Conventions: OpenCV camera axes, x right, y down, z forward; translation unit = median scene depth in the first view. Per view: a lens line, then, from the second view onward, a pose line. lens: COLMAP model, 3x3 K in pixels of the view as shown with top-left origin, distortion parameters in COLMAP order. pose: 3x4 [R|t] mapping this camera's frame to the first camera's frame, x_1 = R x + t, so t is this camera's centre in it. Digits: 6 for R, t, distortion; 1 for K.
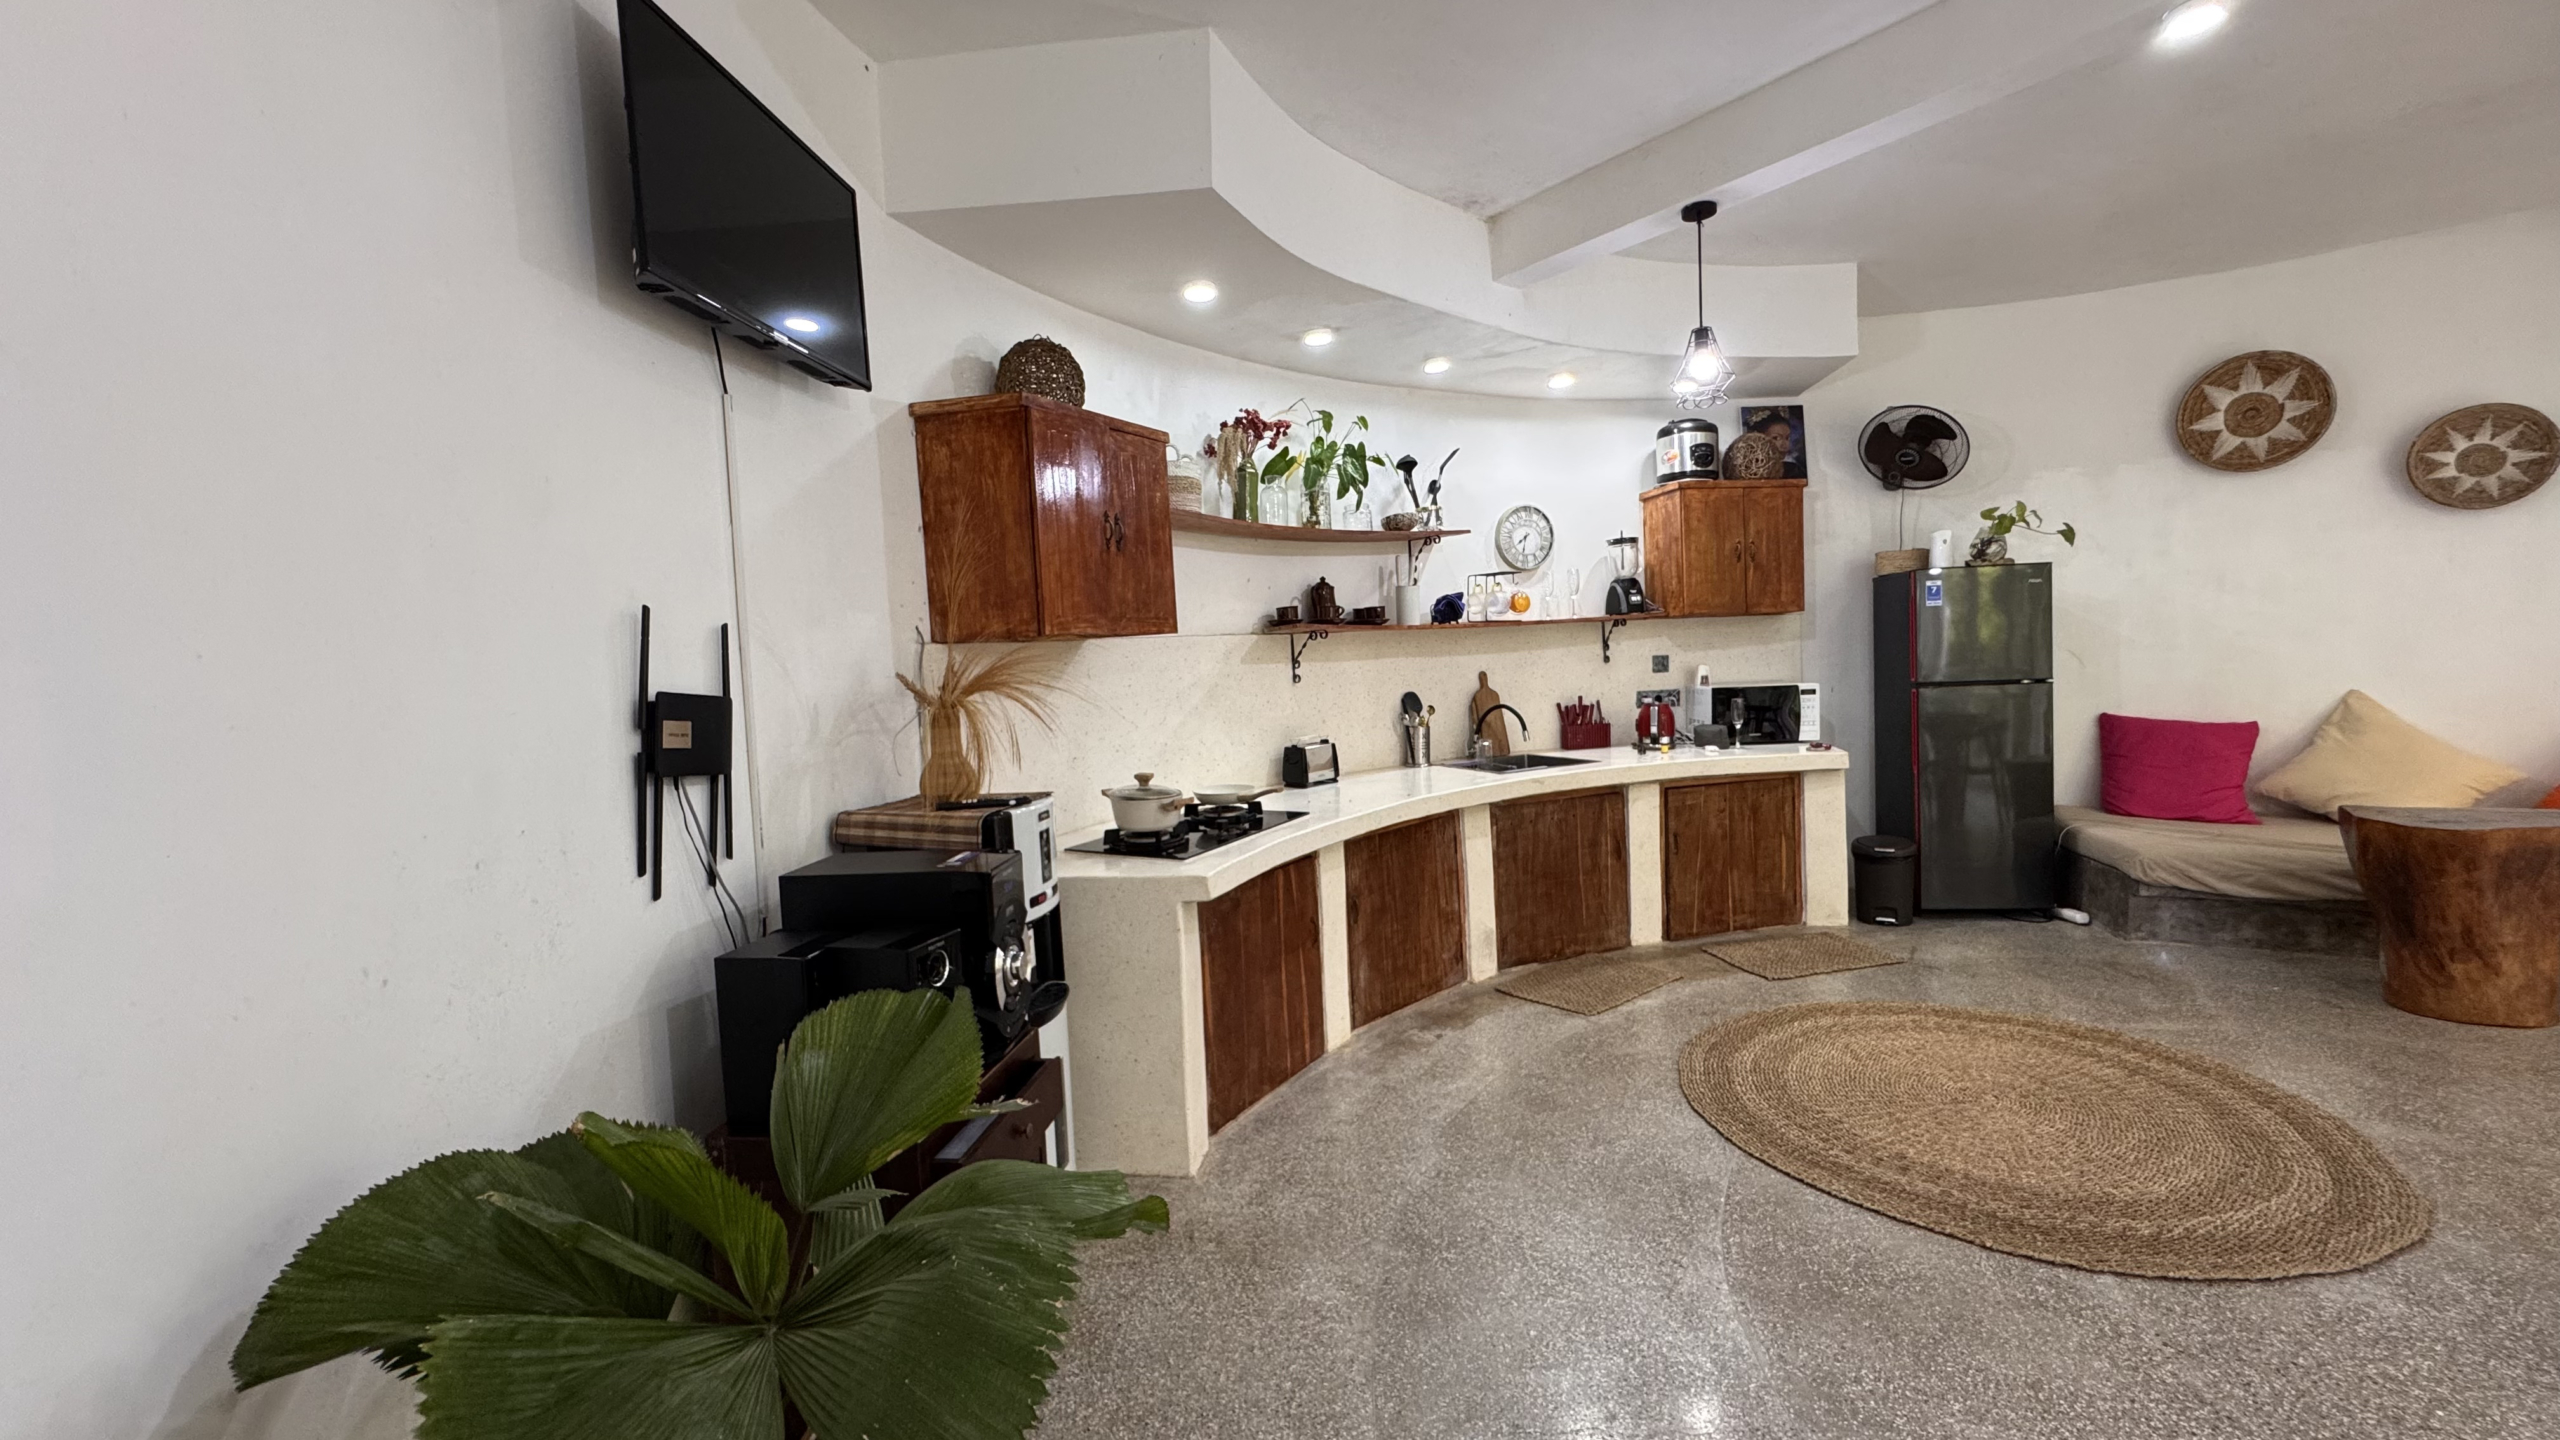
lens RADIAL K [[1030.8, 0, 1280.0], [0, 1030.8, 720.0], [0, 0, 1]] dist [-0.001530, -0.000007]
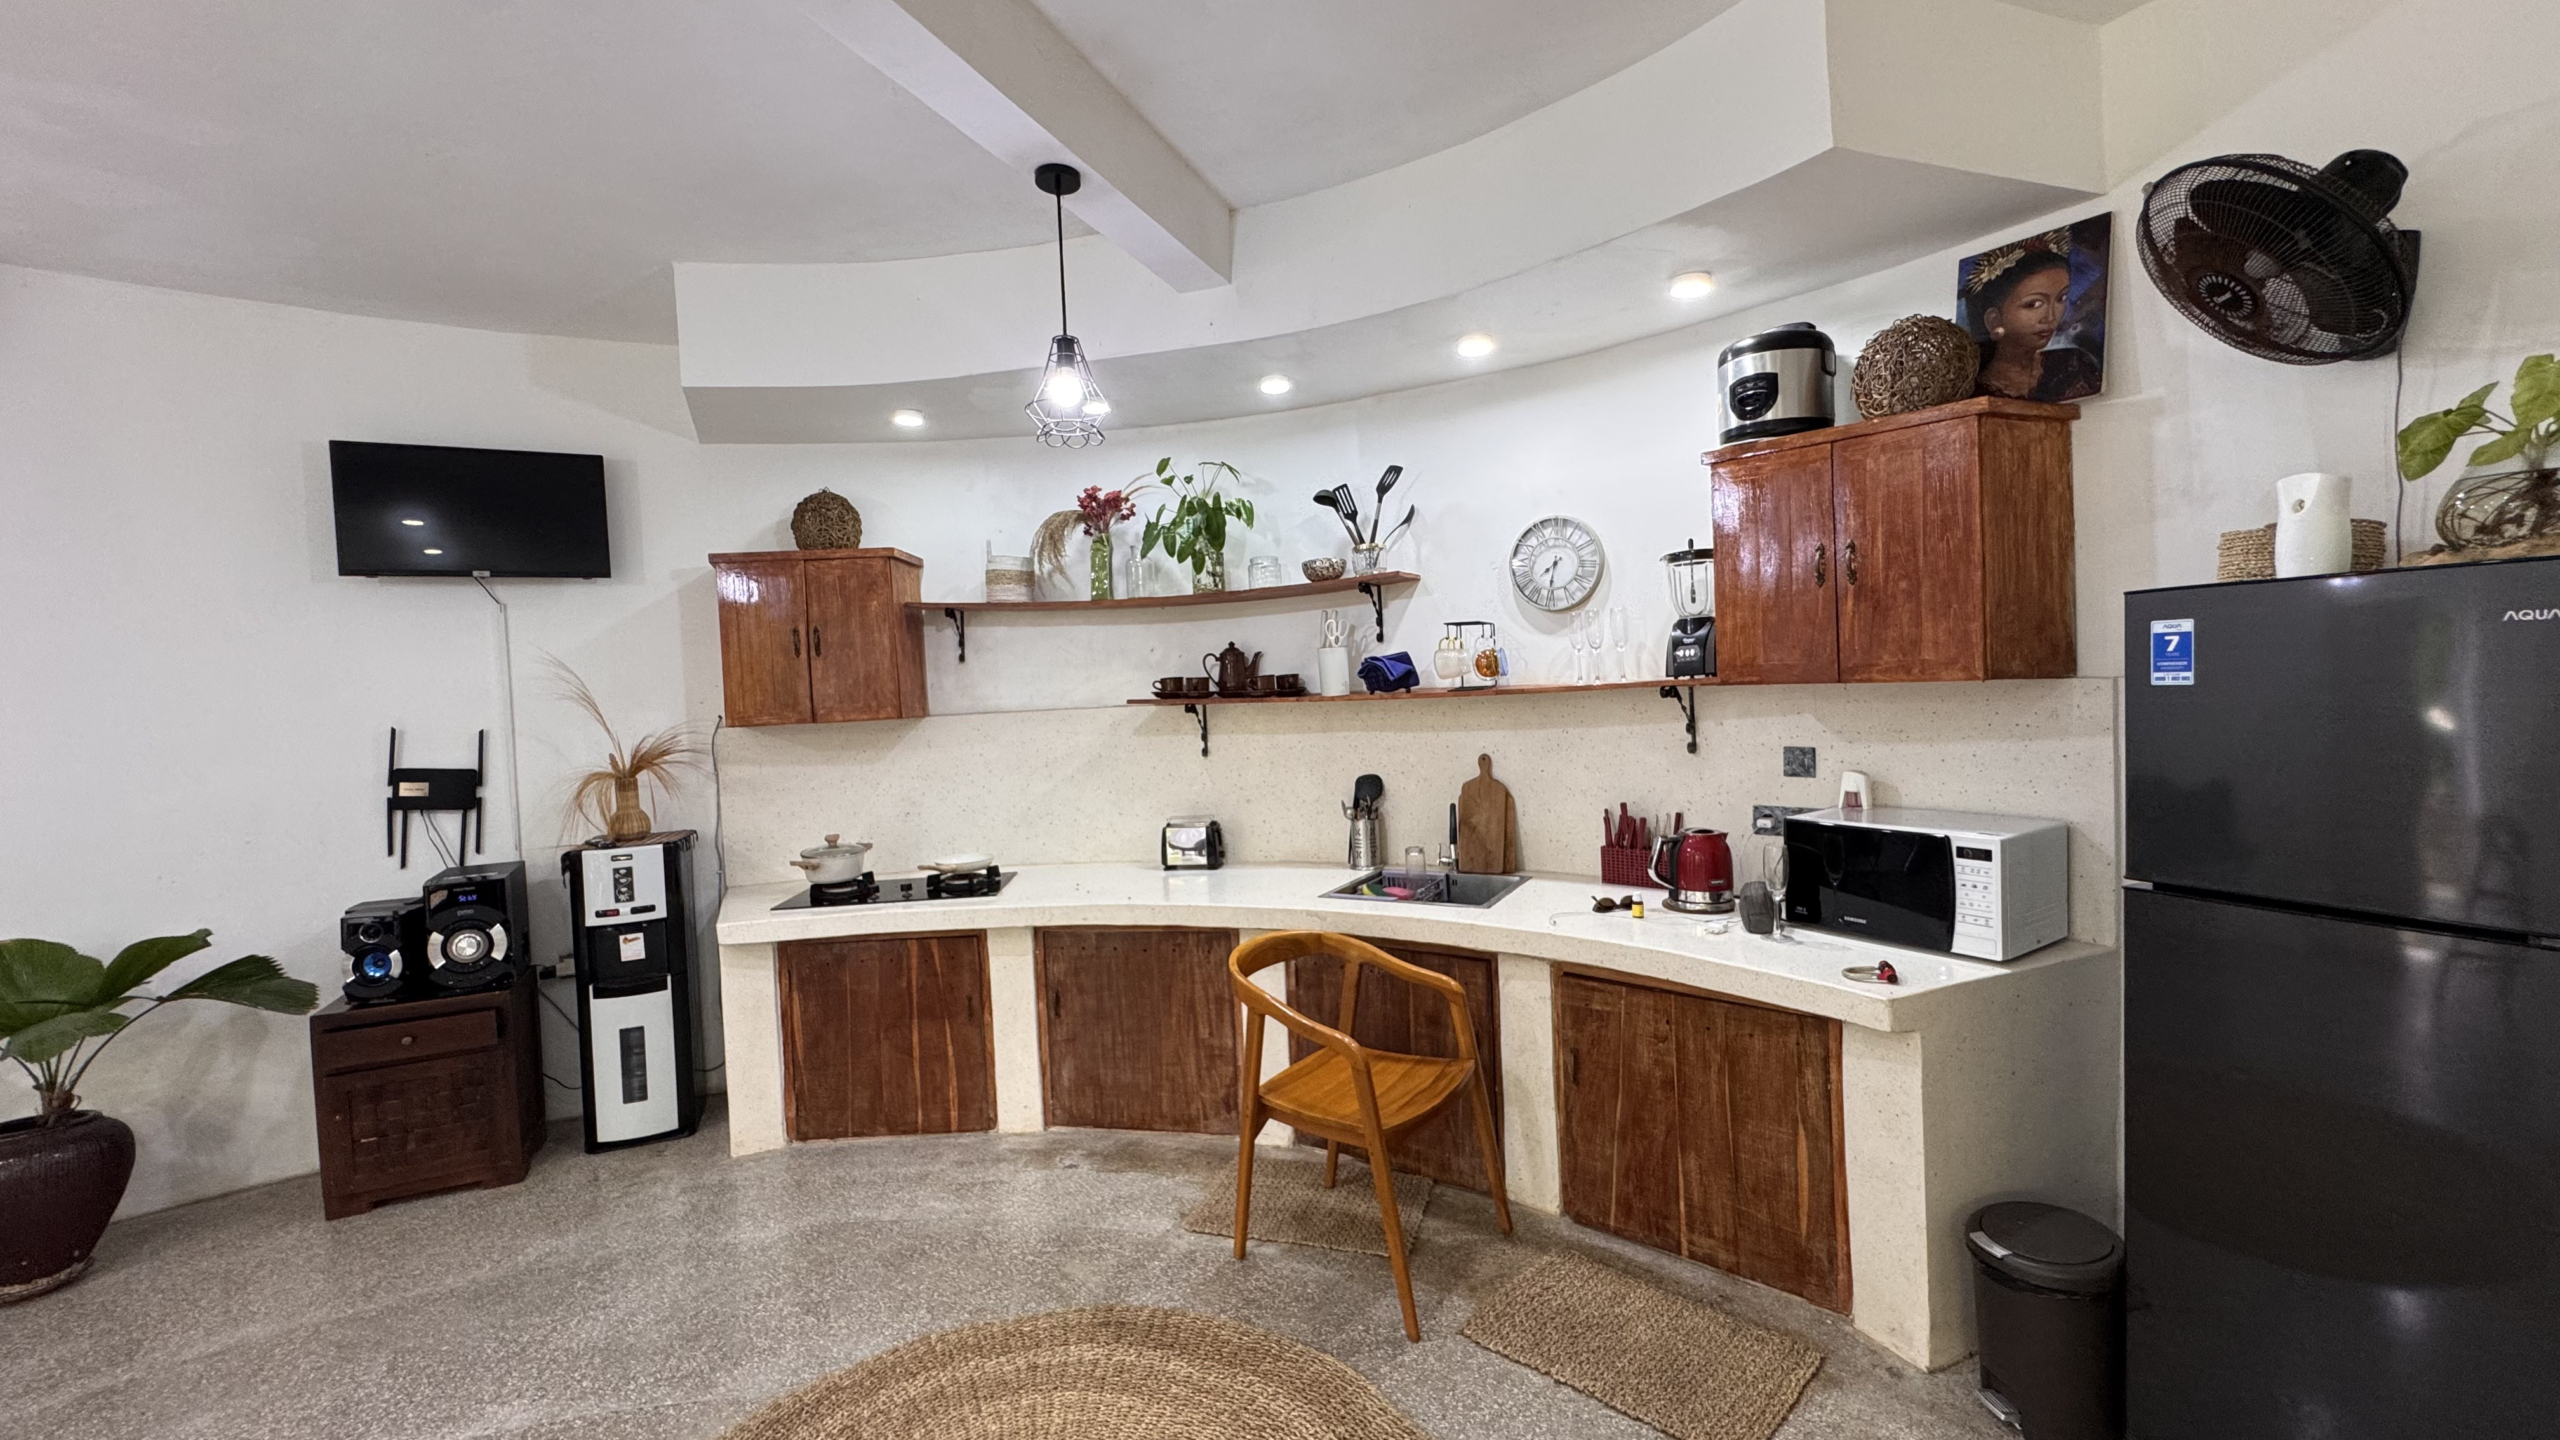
lens RADIAL K [[1030.8, 0, 1280.0], [0, 1030.8, 720.0], [0, 0, 1]] dist [-0.001530, -0.000007]
pose [[0.543426, 0.052389, -0.837821, 0.781509], [-0.036708, 0.998579, 0.038632, -0.101044], [0.838654, 0.009761, 0.544577, 0.513978]]
